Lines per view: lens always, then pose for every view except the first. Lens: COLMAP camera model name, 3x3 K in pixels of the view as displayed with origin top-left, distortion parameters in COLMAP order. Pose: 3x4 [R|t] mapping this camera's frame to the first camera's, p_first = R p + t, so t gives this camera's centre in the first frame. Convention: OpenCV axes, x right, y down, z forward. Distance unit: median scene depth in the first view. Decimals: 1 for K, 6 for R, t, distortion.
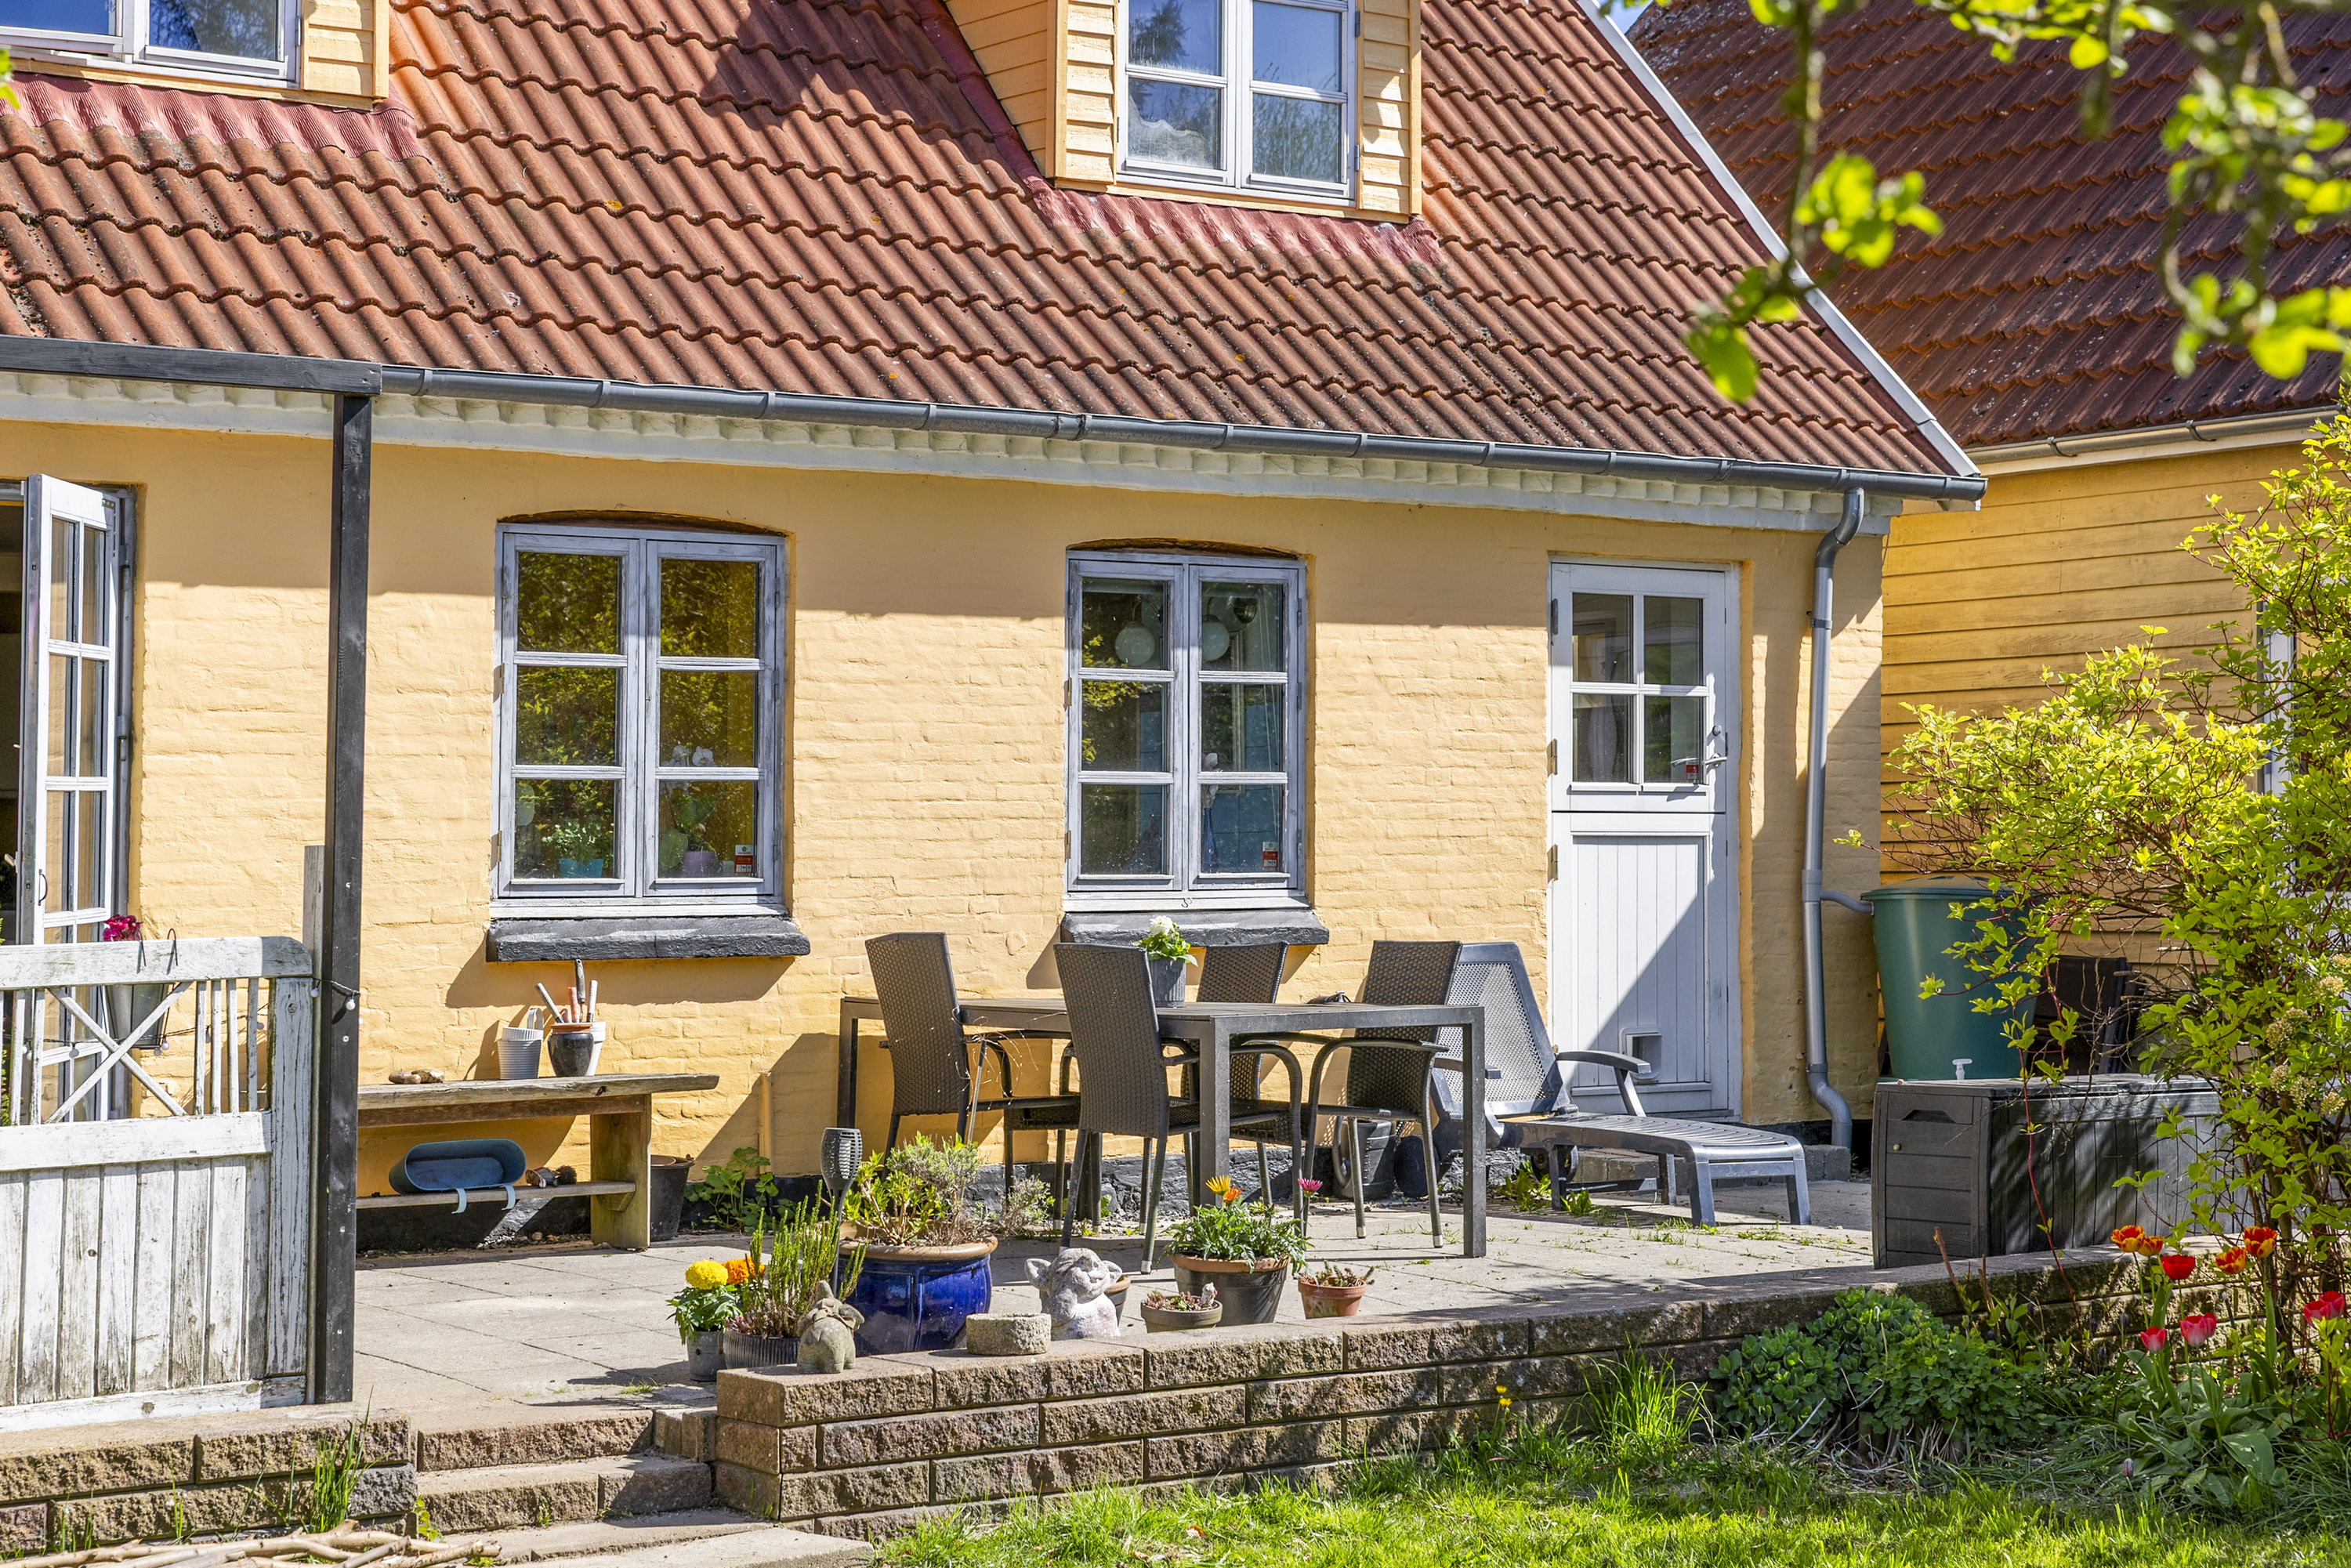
lens RADIAL K [[4349.3, 0, 1175.5], [0, 4349.3, 784.0], [0, 0, 1]] dist [0.044177, 0.031643]
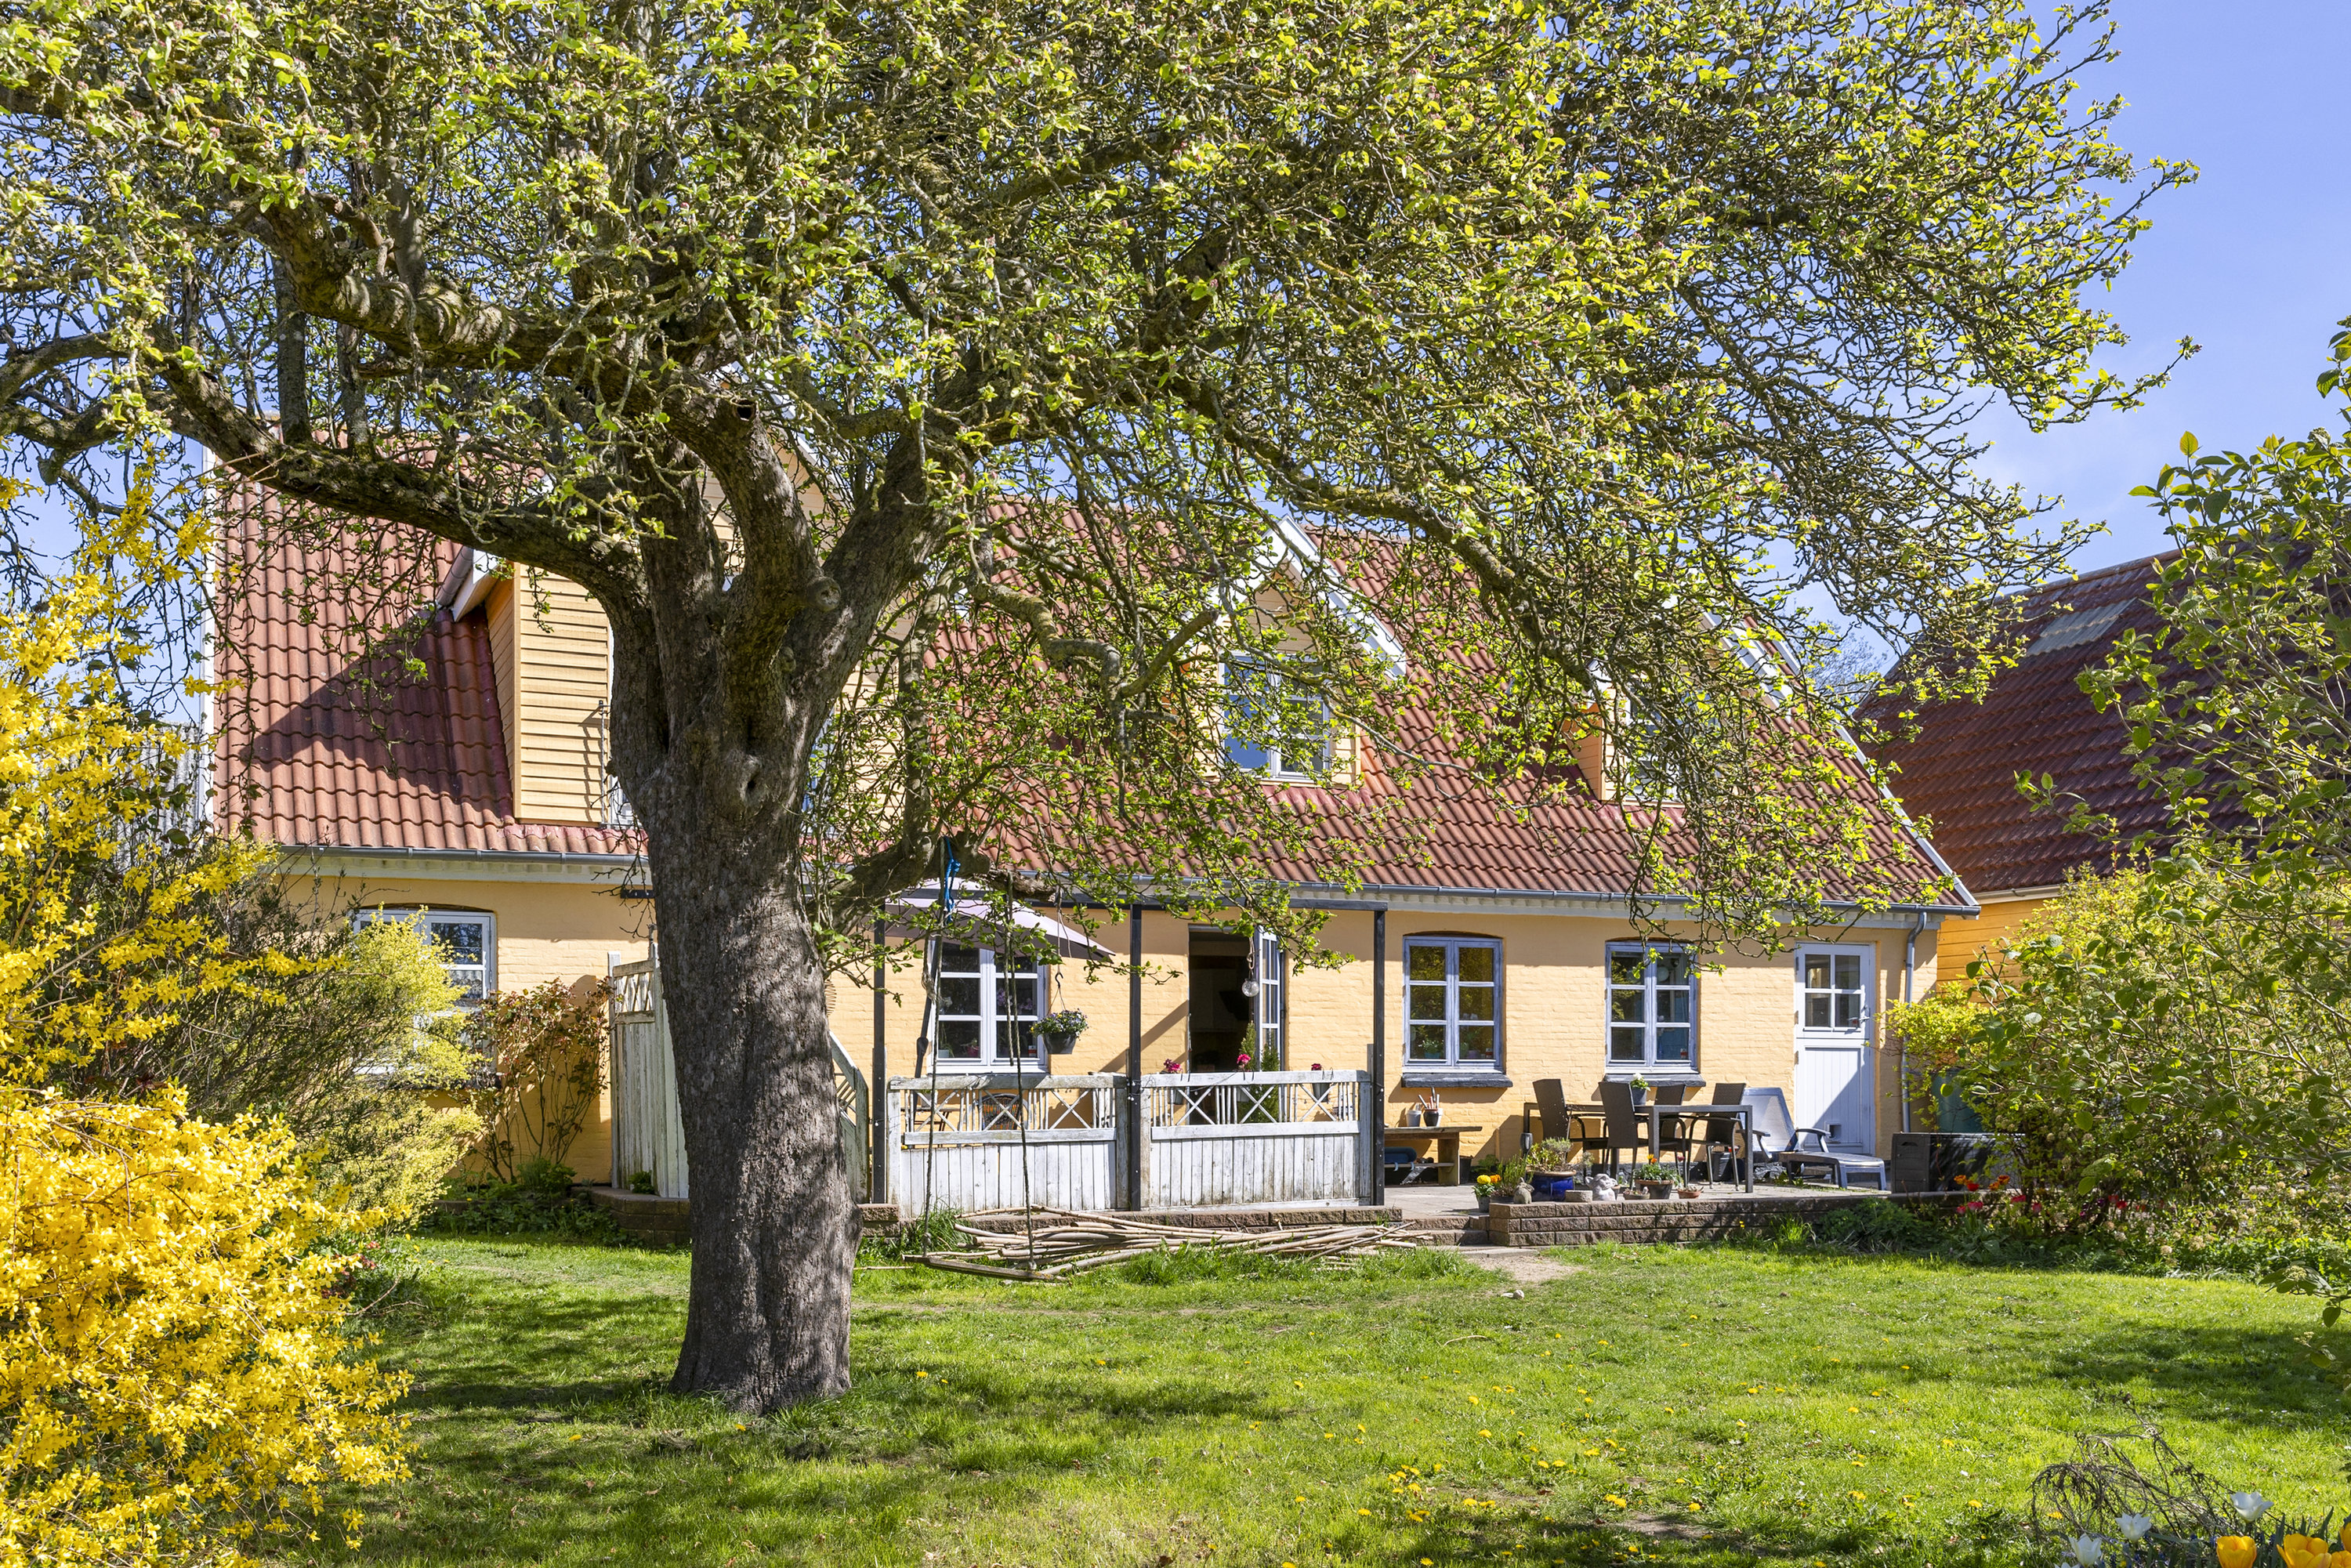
lens RADIAL K [[2390.2, 0, 1126.4], [0, 2390.2, 869.8], [0, 0, 1]] dist [0.011627, 0.001953]
pose [[0.971926, -0.012950, -0.234932, 0.038996], [-0.002655, 0.997817, -0.065986, 0.001460], [0.235274, 0.064757, 0.969769, -0.576628]]
